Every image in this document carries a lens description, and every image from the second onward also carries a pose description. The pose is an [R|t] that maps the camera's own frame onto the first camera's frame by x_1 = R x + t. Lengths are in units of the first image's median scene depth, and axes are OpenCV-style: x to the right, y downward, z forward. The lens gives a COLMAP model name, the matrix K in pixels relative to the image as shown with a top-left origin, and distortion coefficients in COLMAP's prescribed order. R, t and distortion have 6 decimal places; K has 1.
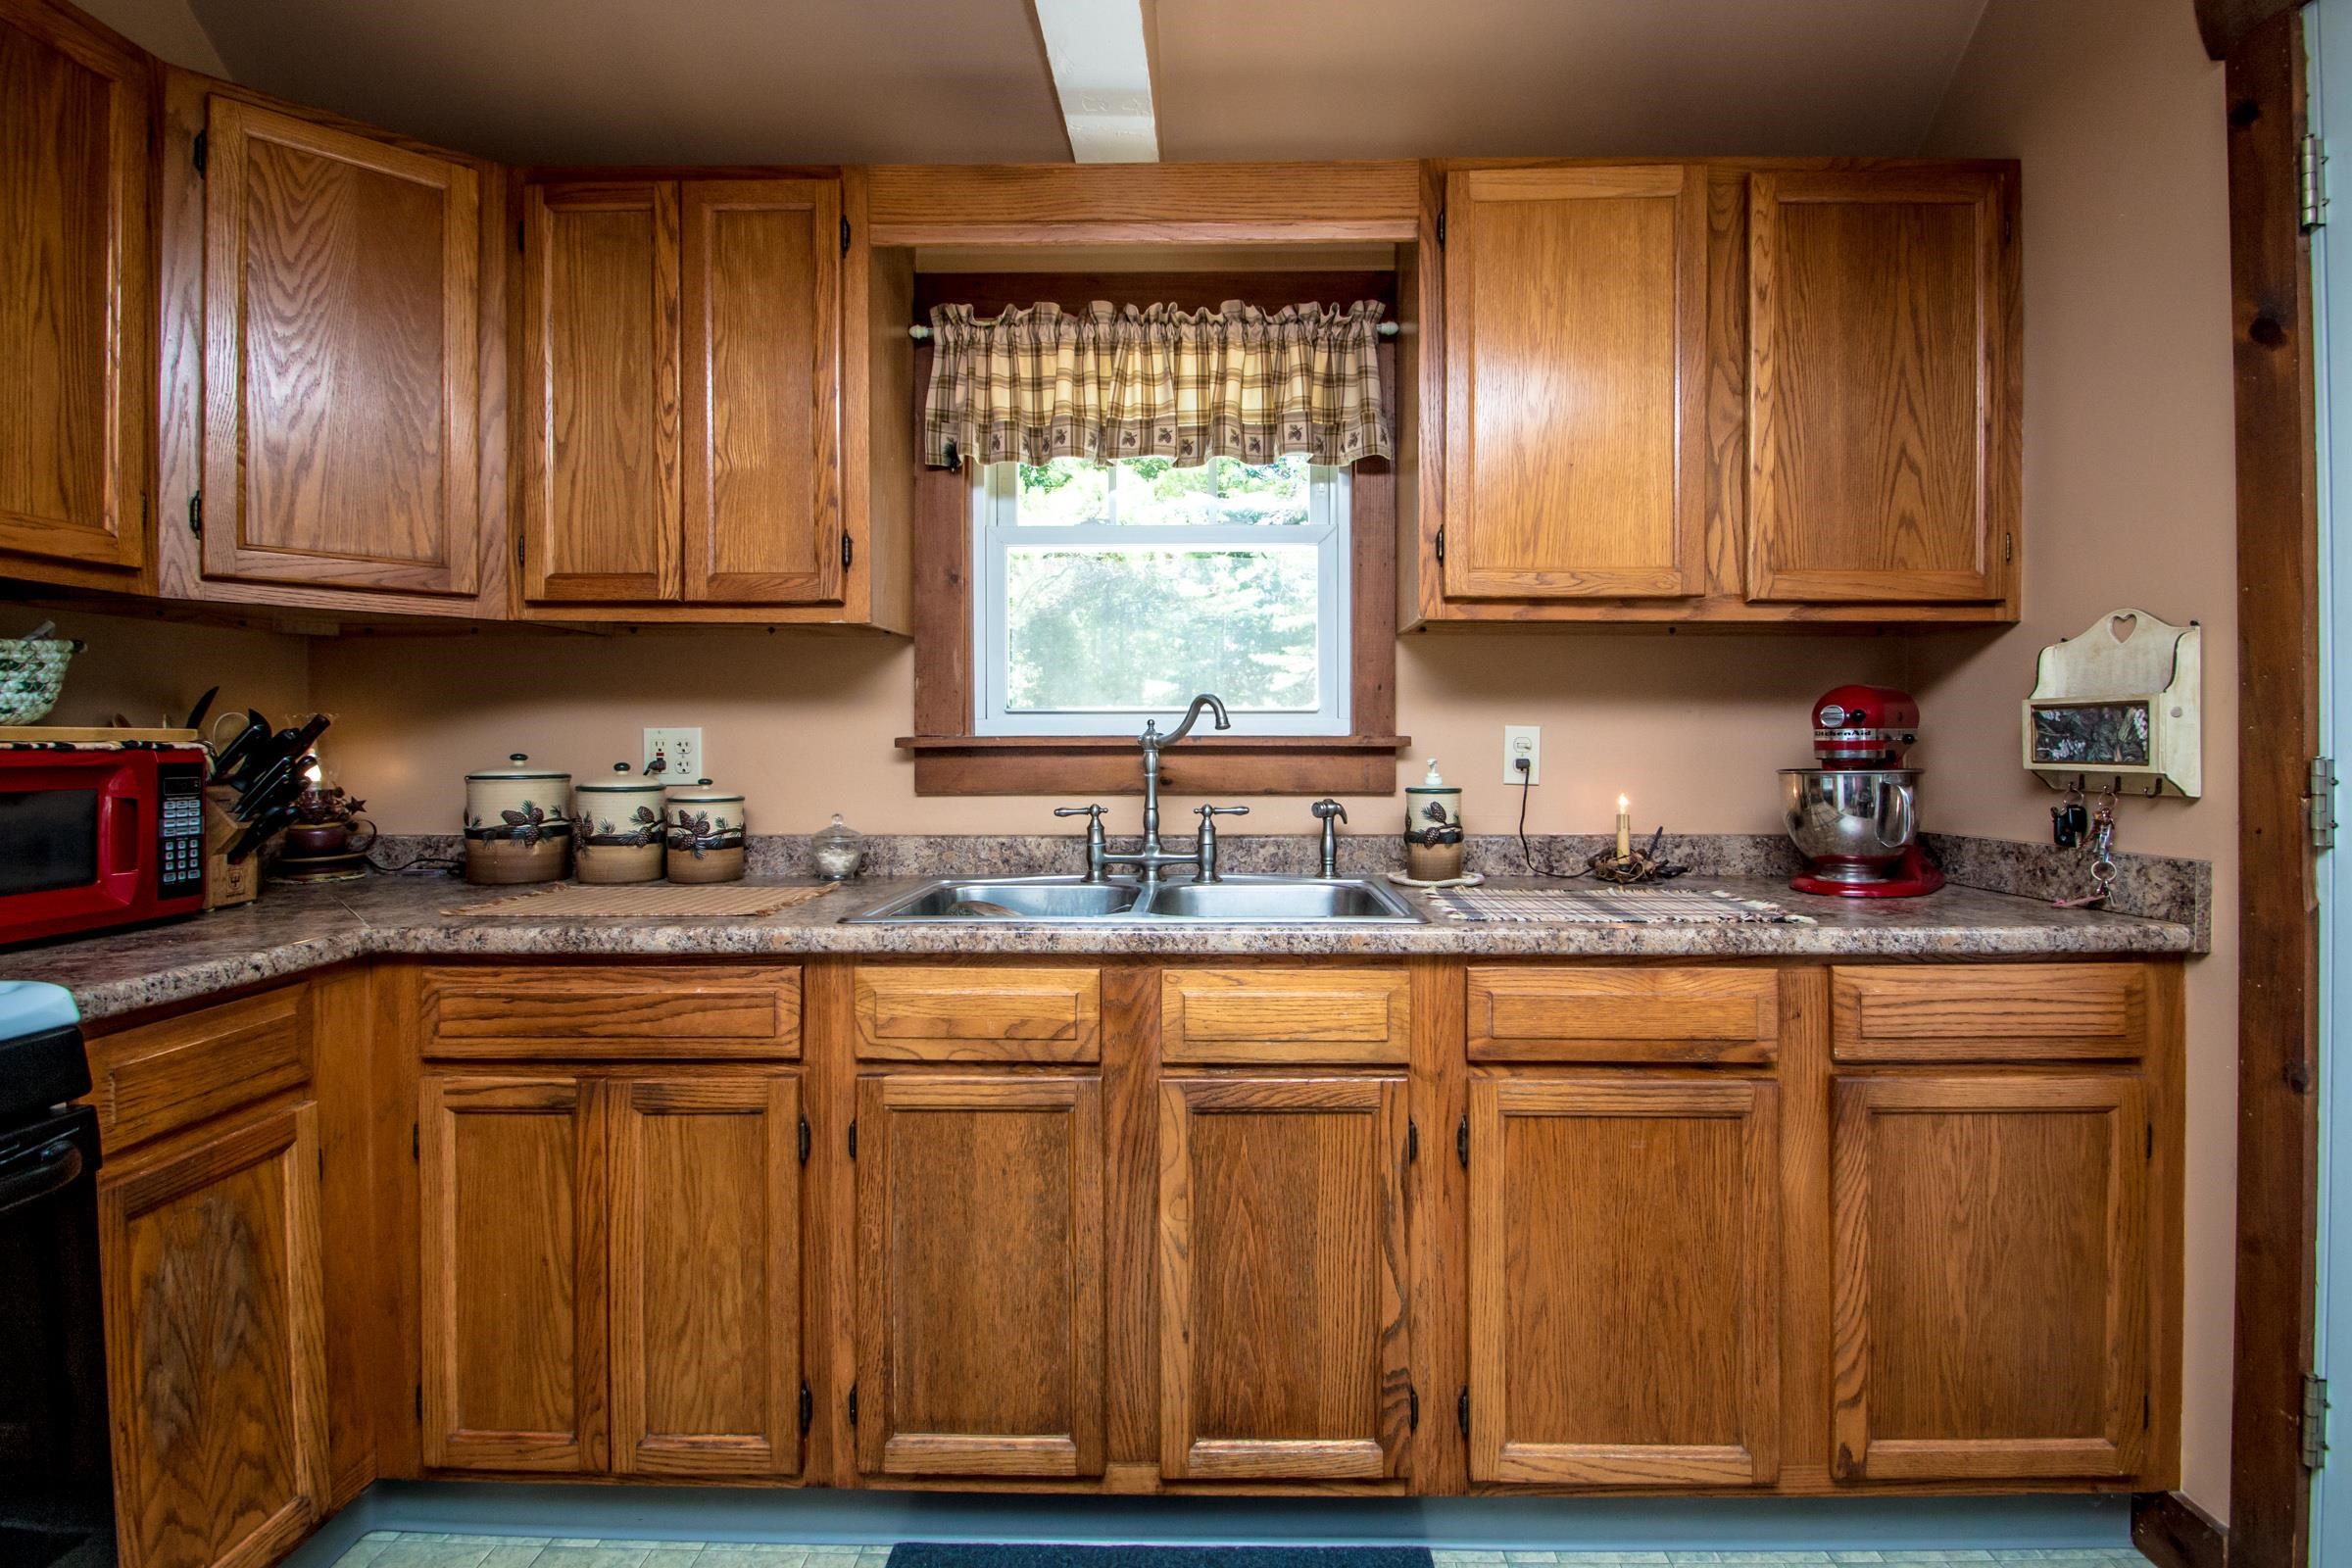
lens RADIAL K [[1121.6, 0, 1172.8], [0, 1121.6, 739.8], [0, 0, 1]] dist [0.011097, -0.019368]
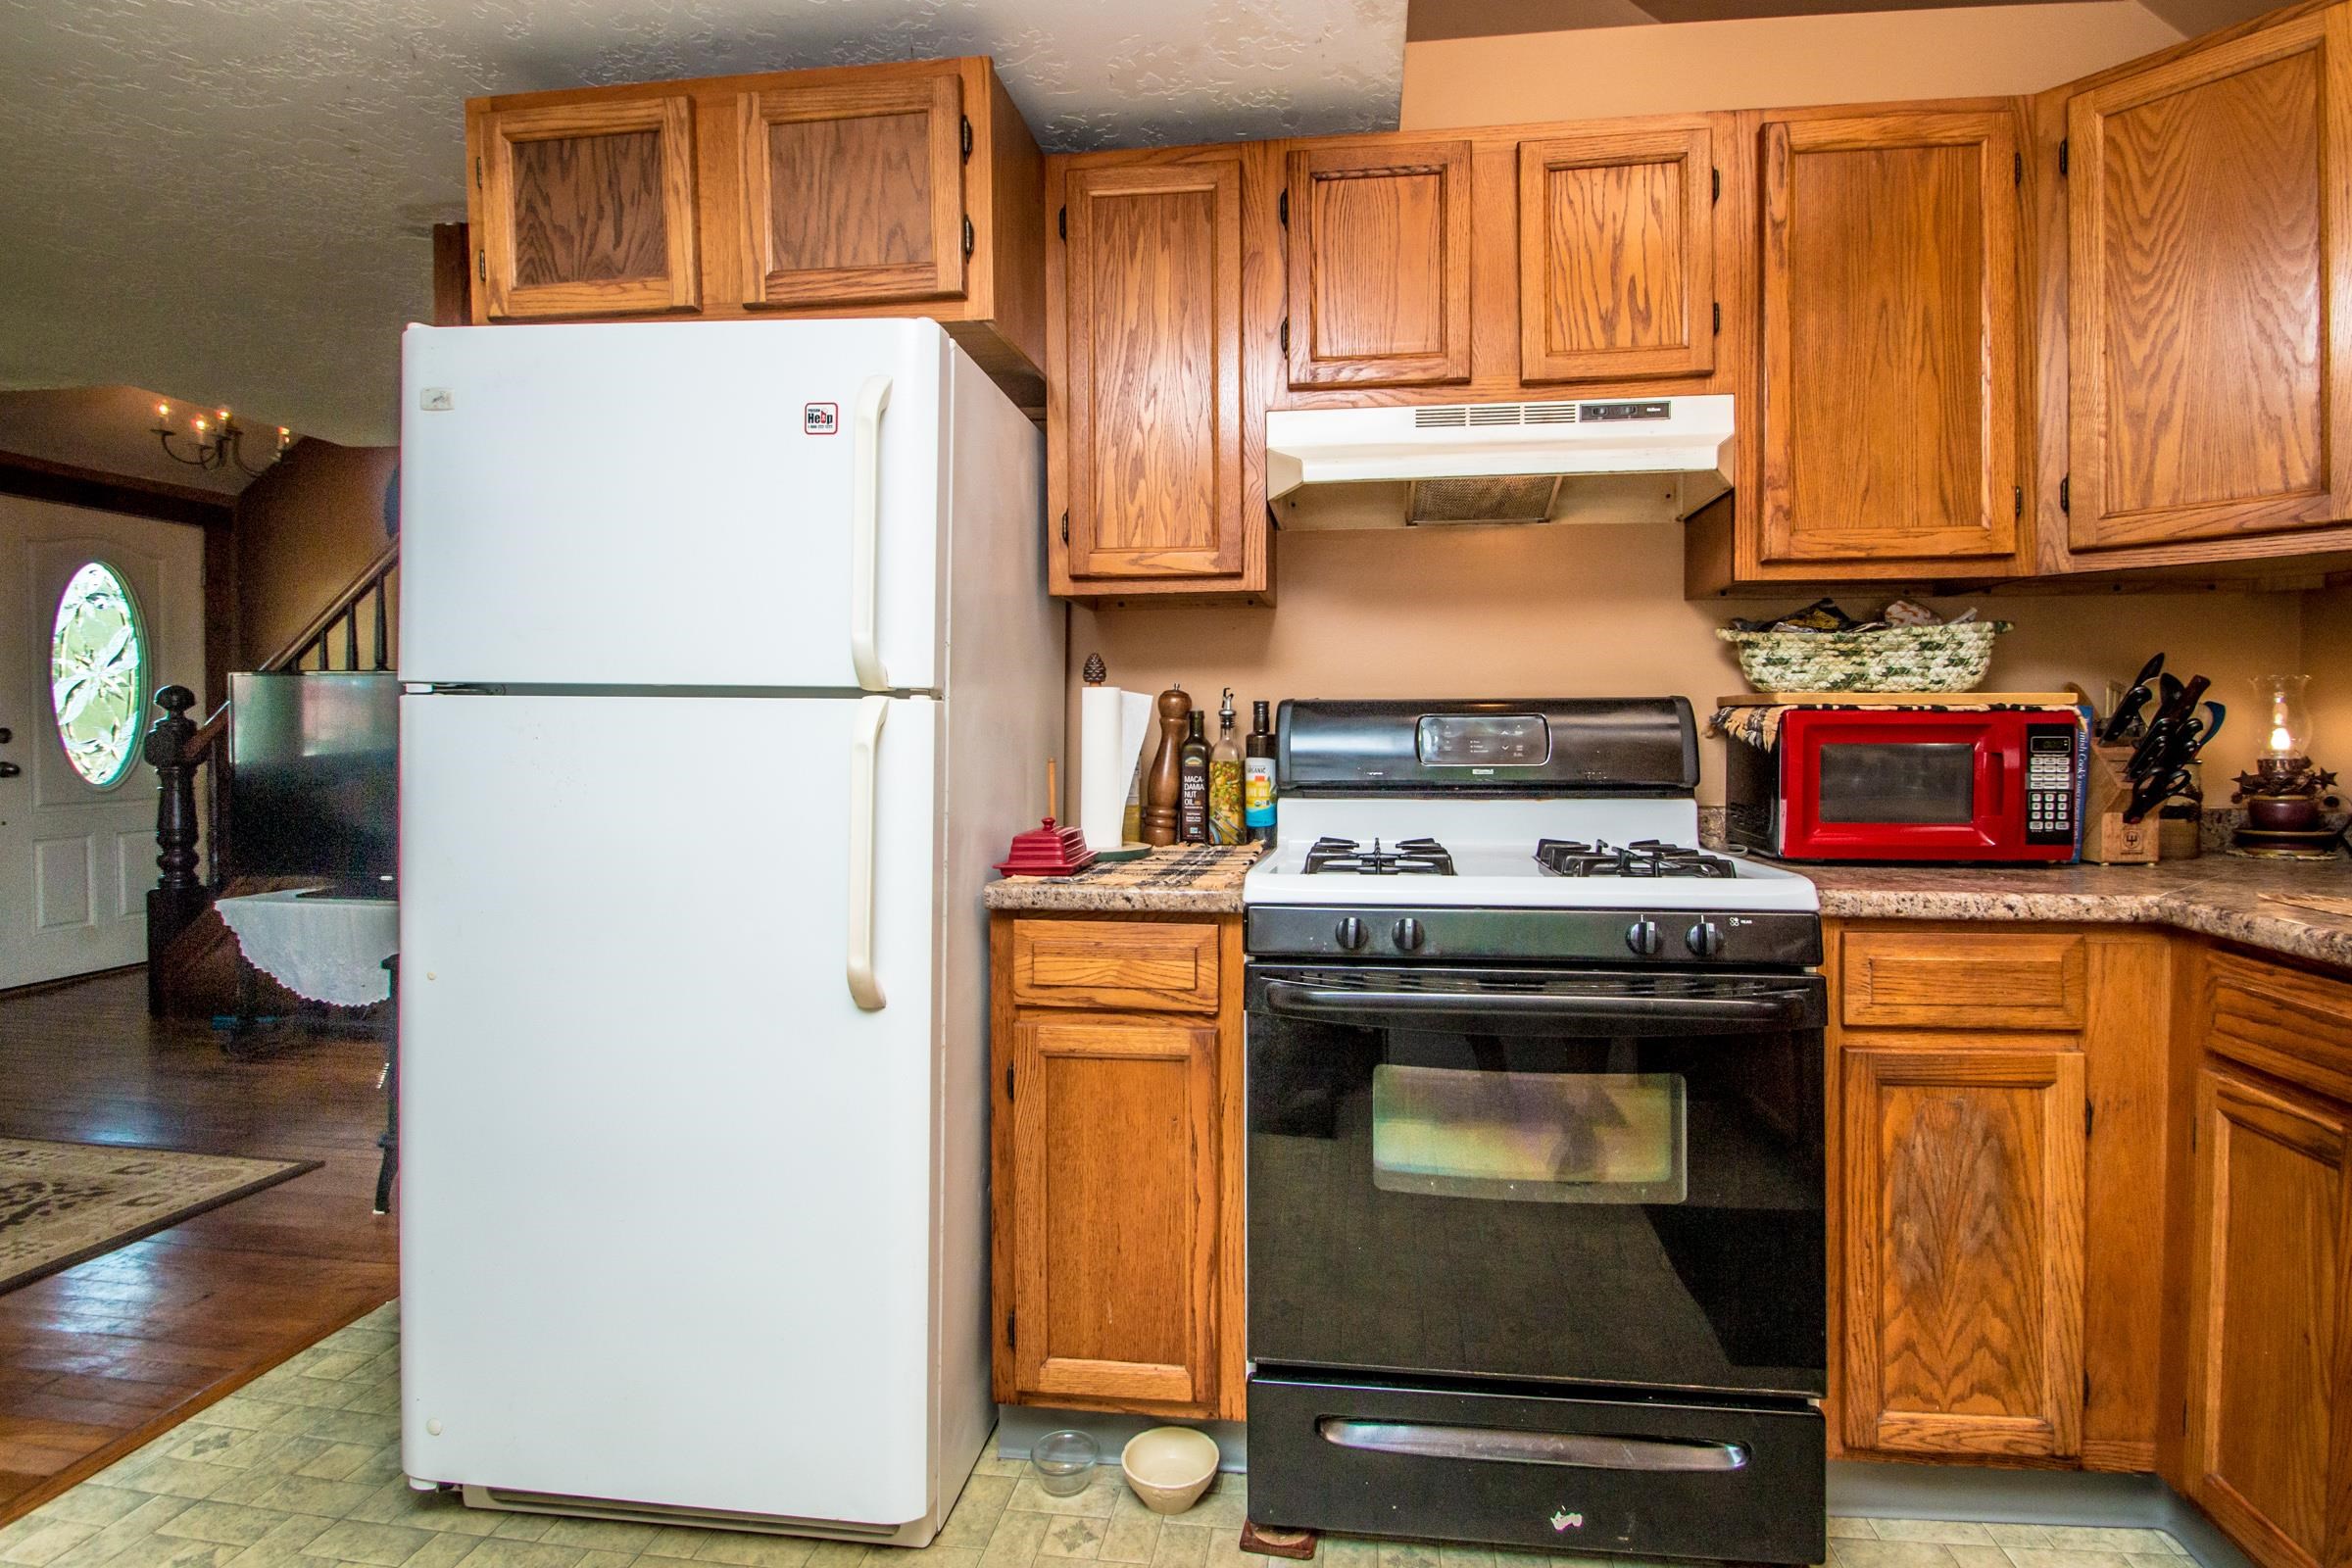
lens RADIAL K [[1159.1, 0, 1281.4], [0, 1159.1, 746.5], [0, 0, 1]] dist [0.001272, -0.011261]
pose [[-0.071553, 0.014763, -0.997328, 0.302518], [0.001753, 0.999891, 0.014675, 0.024809], [0.997435, -0.000698, -0.071571, 0.317742]]
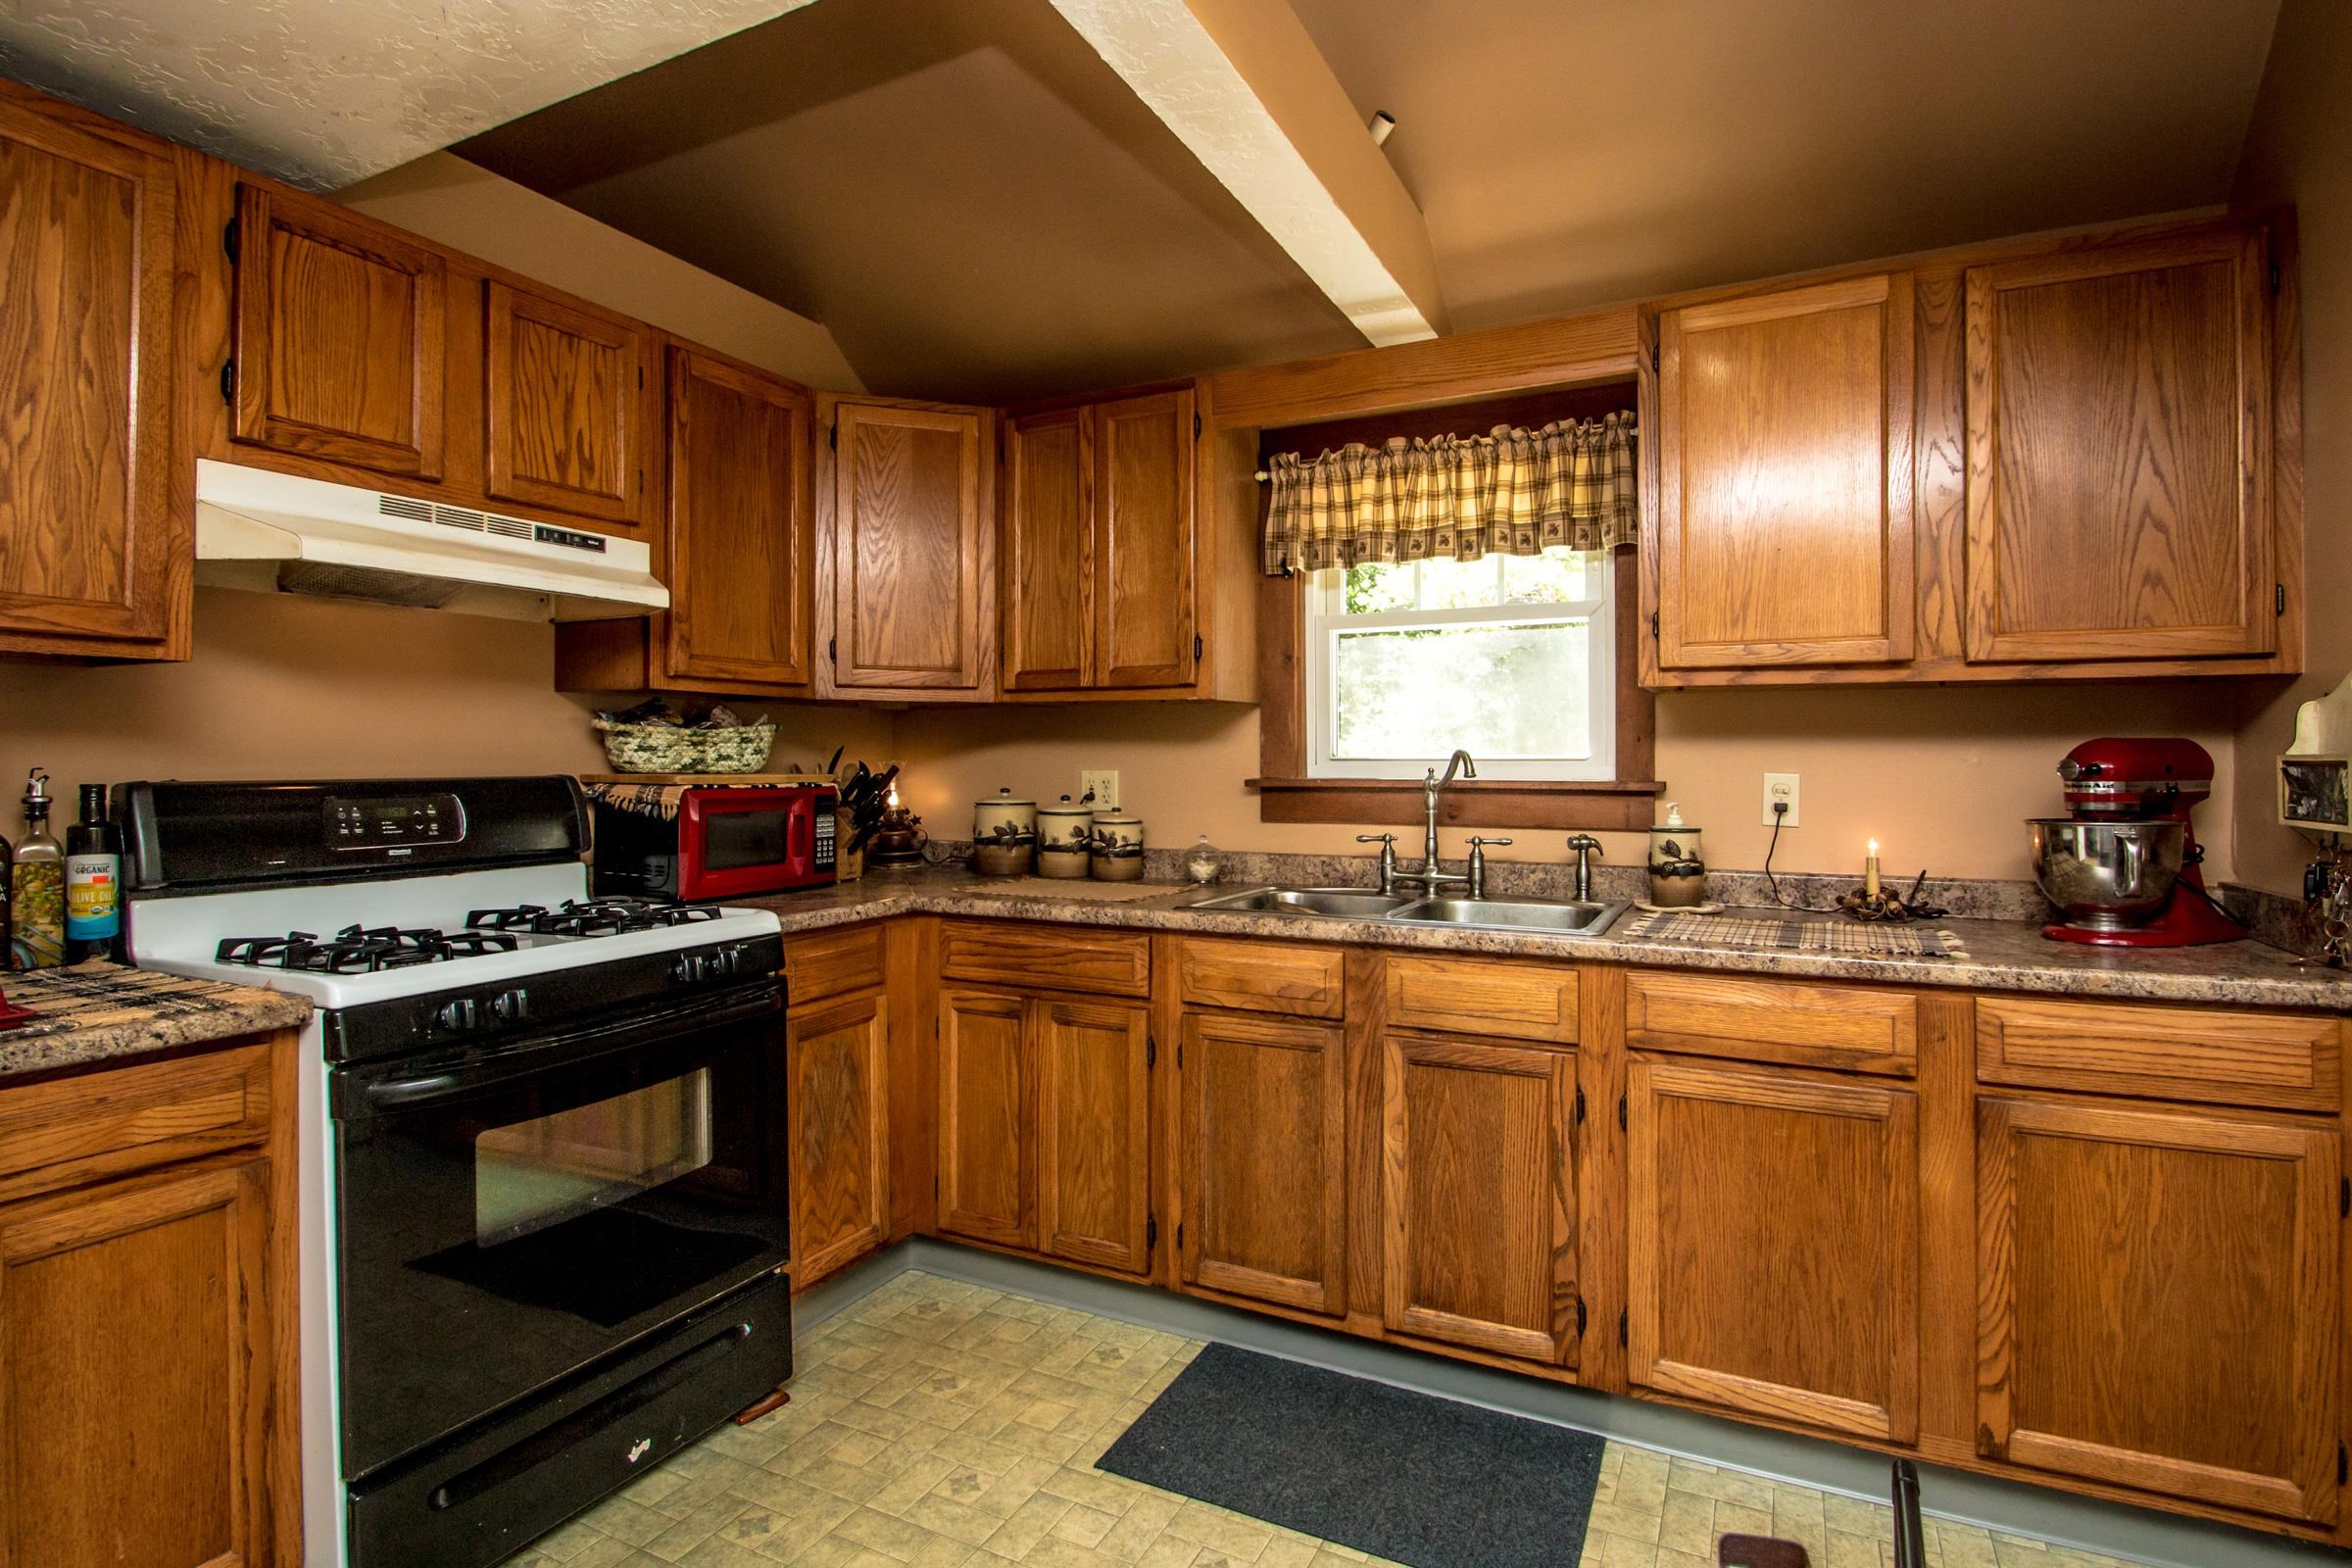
lens RADIAL K [[1150.0, 0, 1184.1], [0, 1150.0, 745.3], [0, 0, 1]] dist [0.000608, -0.012004]
pose [[0.910896, -0.002189, -0.412631, 0.342518], [-0.002340, 0.999942, -0.010472, -0.037554], [0.412630, 0.010505, 0.910838, -0.380868]]
